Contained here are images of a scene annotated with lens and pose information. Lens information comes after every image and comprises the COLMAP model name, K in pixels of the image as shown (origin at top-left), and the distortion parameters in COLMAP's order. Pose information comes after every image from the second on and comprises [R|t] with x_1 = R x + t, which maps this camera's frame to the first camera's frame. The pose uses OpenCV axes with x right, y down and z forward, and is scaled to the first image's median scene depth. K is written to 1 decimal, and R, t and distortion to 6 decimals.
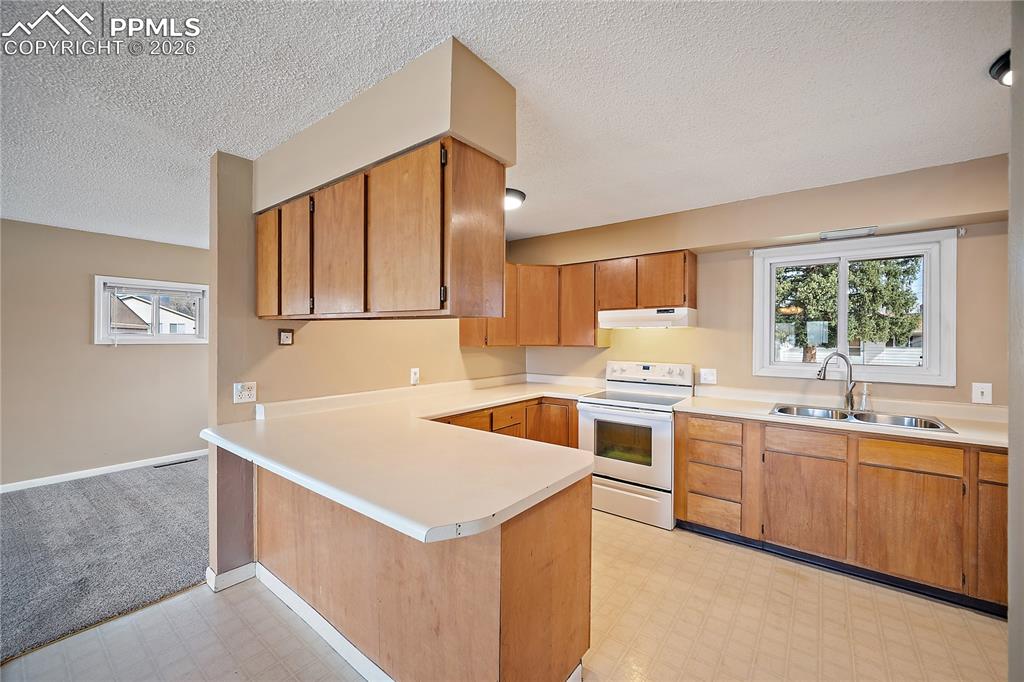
lens RADIAL K [[408.2, 0, 504.3], [0, 408.2, 336.9], [0, 0, 1]] dist [-0.000374, 0.000057]
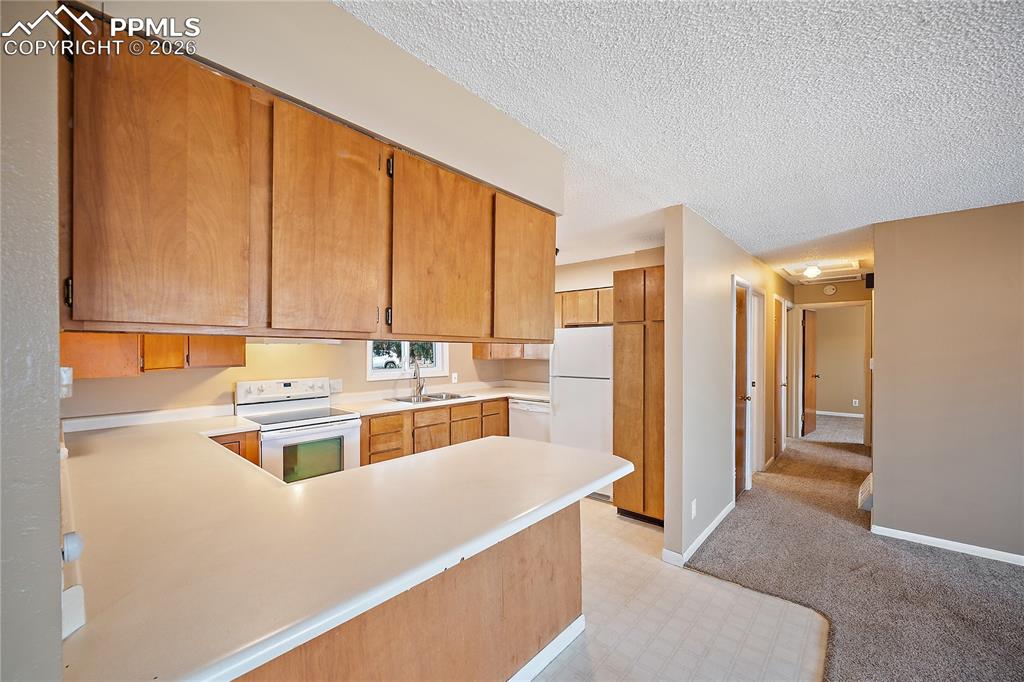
lens RADIAL K [[408.2, 0, 503.0], [0, 408.2, 350.2], [0, 0, 1]] dist [-0.000374, 0.000057]
pose [[0.068878, -0.012896, 0.997542, -0.758687], [-0.000378, 0.999916, 0.012953, -0.026110], [-0.997625, -0.001270, 0.068867, 0.532709]]
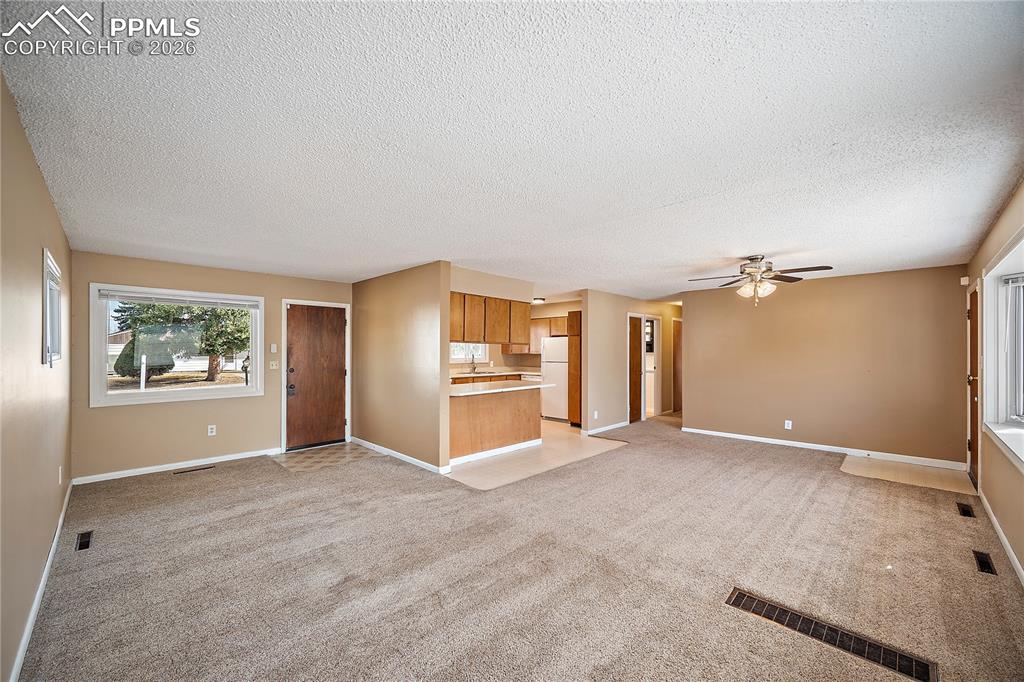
lens RADIAL K [[408.2, 0, 512.5], [0, 408.2, 348.5], [0, 0, 1]] dist [-0.000374, 0.000057]
pose [[0.105886, -0.000334, 0.994378, -2.232819], [-0.006341, 0.999979, 0.001011, -0.009322], [-0.994358, -0.006413, 0.105882, 0.354778]]
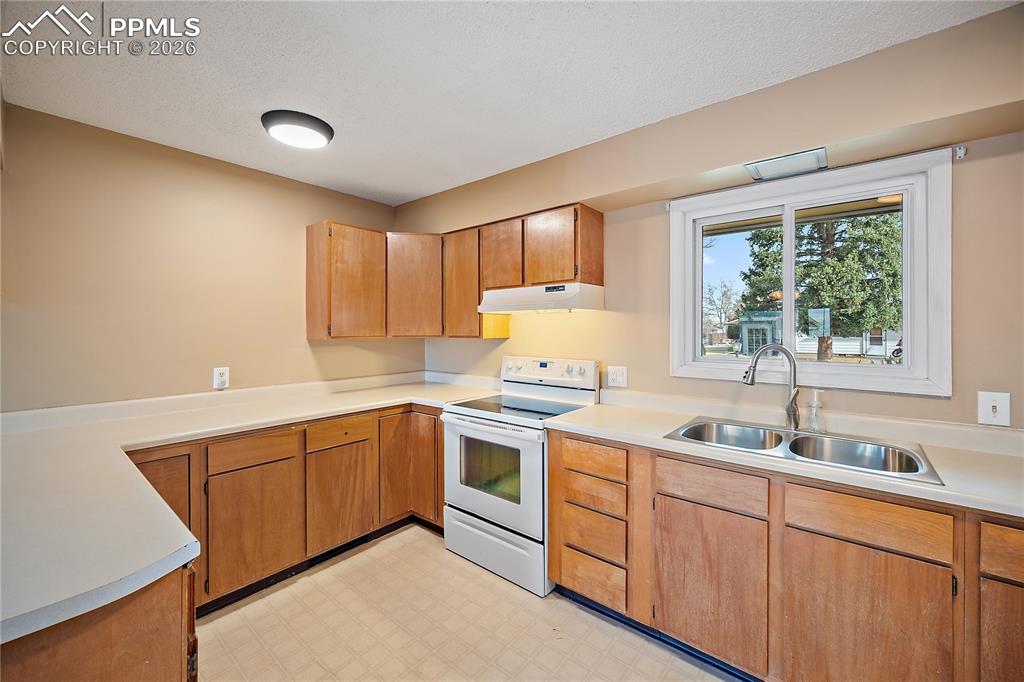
lens RADIAL K [[408.2, 0, 508.6], [0, 408.2, 327.7], [0, 0, 1]] dist [-0.000374, 0.000057]
pose [[0.999457, -0.007048, -0.032182, 0.393089], [0.006996, 0.999974, -0.001725, 0.009474], [0.032193, 0.001499, 0.999481, 0.307888]]
